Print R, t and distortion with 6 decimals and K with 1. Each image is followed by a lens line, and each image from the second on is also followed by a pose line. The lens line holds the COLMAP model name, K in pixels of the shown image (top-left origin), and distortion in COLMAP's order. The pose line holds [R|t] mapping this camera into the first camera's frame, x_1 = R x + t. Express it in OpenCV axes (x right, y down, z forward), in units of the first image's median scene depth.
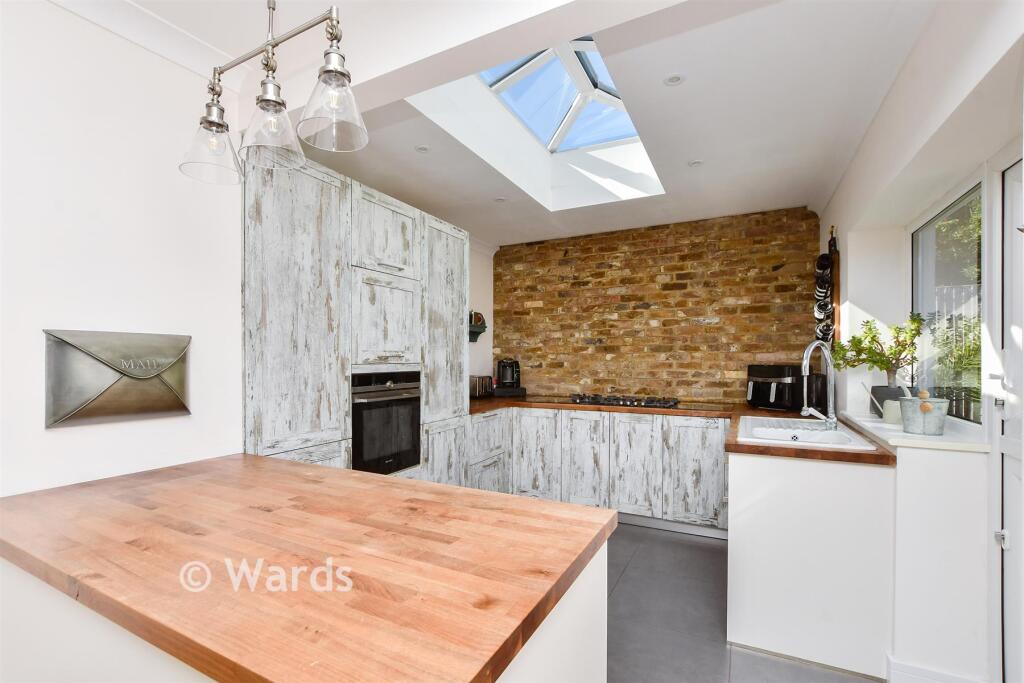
lens RADIAL K [[455.4, 0, 511.6], [0, 455.4, 350.5], [0, 0, 1]] dist [-0.000619, -0.000028]
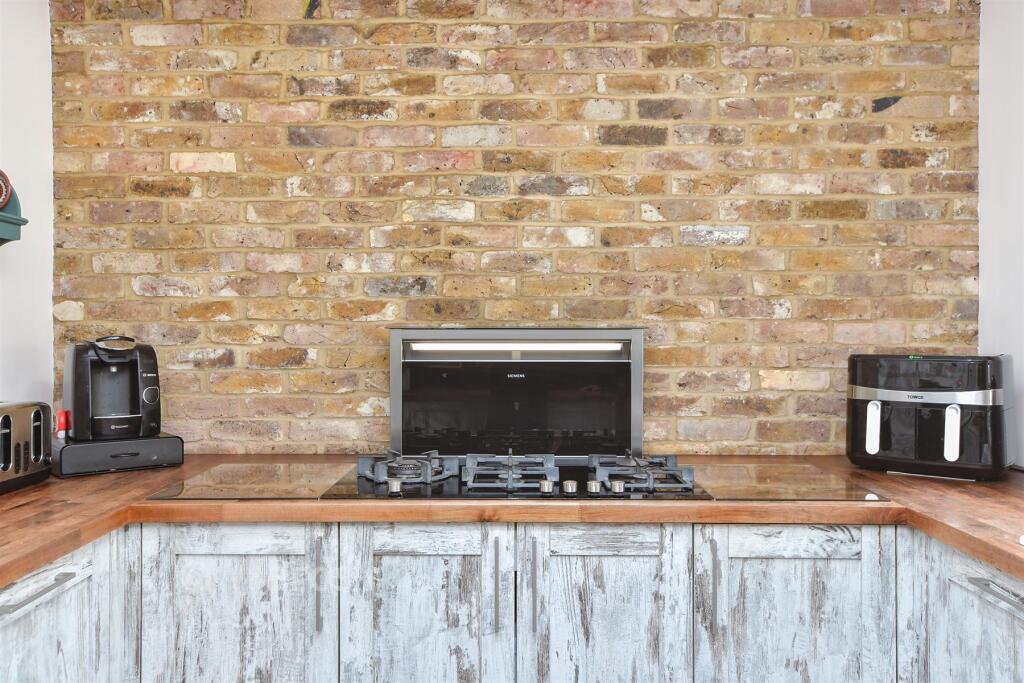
lens RADIAL K [[825.6, 0, 512.8], [0, 825.6, 346.3], [0, 0, 1]] dist [0.007144, 0.030938]
pose [[0.896707, -0.005688, 0.442587, -0.015130], [-0.008271, 0.999528, 0.029603, 0.006556], [-0.442546, -0.030206, 0.896237, 0.466349]]
